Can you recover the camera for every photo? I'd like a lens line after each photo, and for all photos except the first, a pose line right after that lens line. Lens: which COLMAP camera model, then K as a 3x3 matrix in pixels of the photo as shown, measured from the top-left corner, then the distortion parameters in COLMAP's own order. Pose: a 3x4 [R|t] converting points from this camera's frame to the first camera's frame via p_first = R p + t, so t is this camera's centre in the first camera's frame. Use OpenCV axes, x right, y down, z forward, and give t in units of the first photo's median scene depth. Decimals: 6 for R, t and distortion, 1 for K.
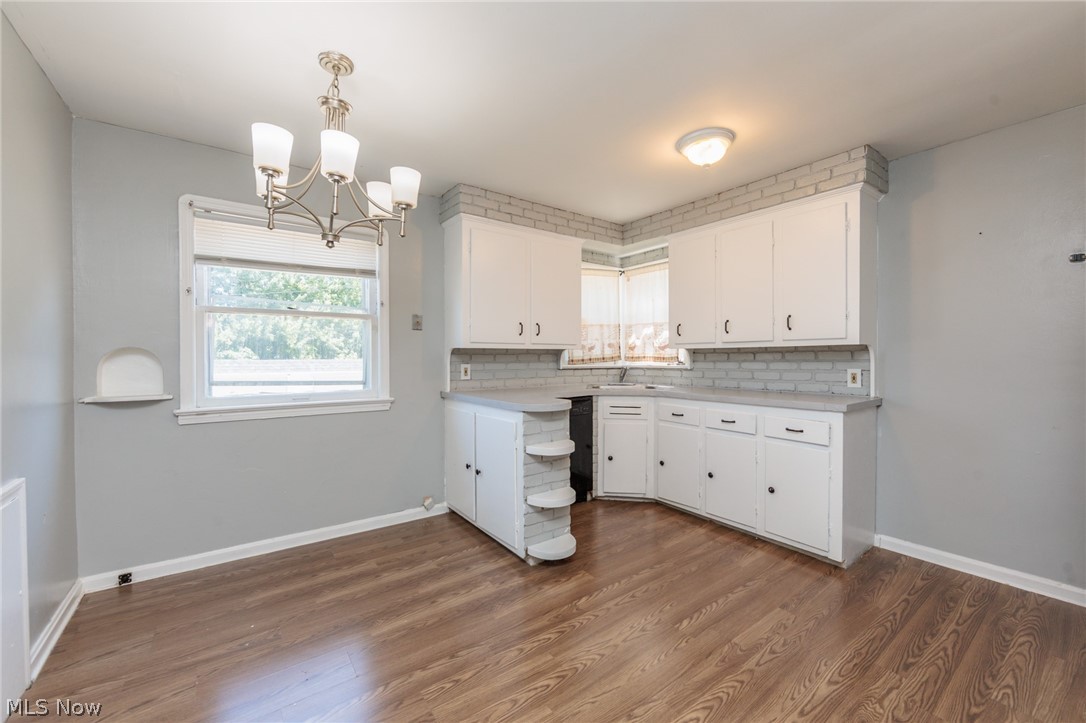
lens RADIAL K [[429.5, 0, 543.3], [0, 429.5, 363.9], [0, 0, 1]] dist [-0.004985, 0.000261]
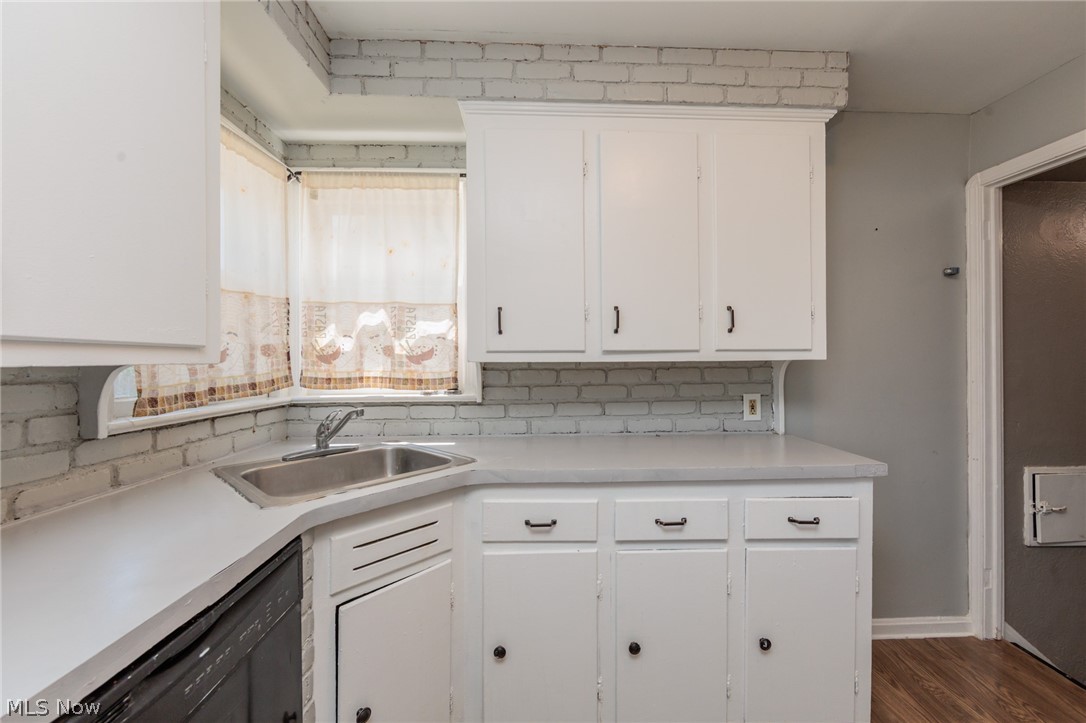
lens RADIAL K [[429.5, 0, 548.3], [0, 429.5, 360.1], [0, 0, 1]] dist [-0.004985, 0.000261]
pose [[0.558357, 0.000864, 0.829600, -0.027536], [0.015462, 0.999815, -0.011448, -0.034369], [-0.829457, 0.019220, 0.558240, 0.766103]]
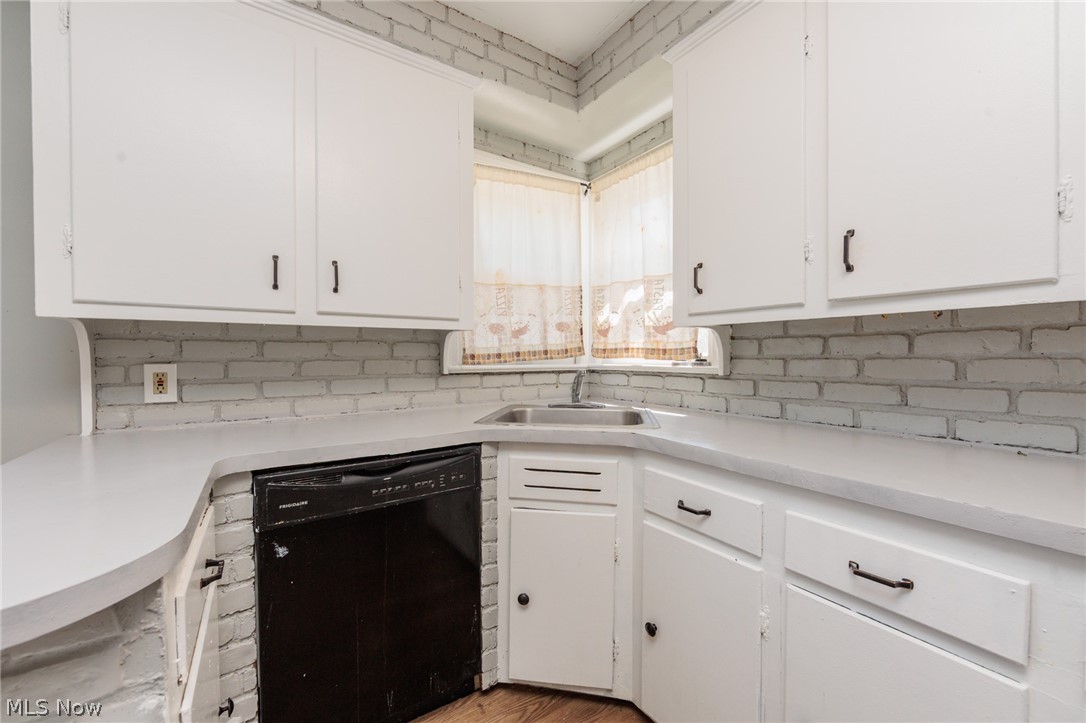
lens RADIAL K [[429.5, 0, 546.6], [0, 429.5, 360.4], [0, 0, 1]] dist [-0.004985, 0.000261]
pose [[0.999430, 0.001445, -0.033724, 0.205381], [-0.001523, 0.999996, -0.002265, -0.002523], [0.033720, 0.002315, 0.999429, 0.648364]]
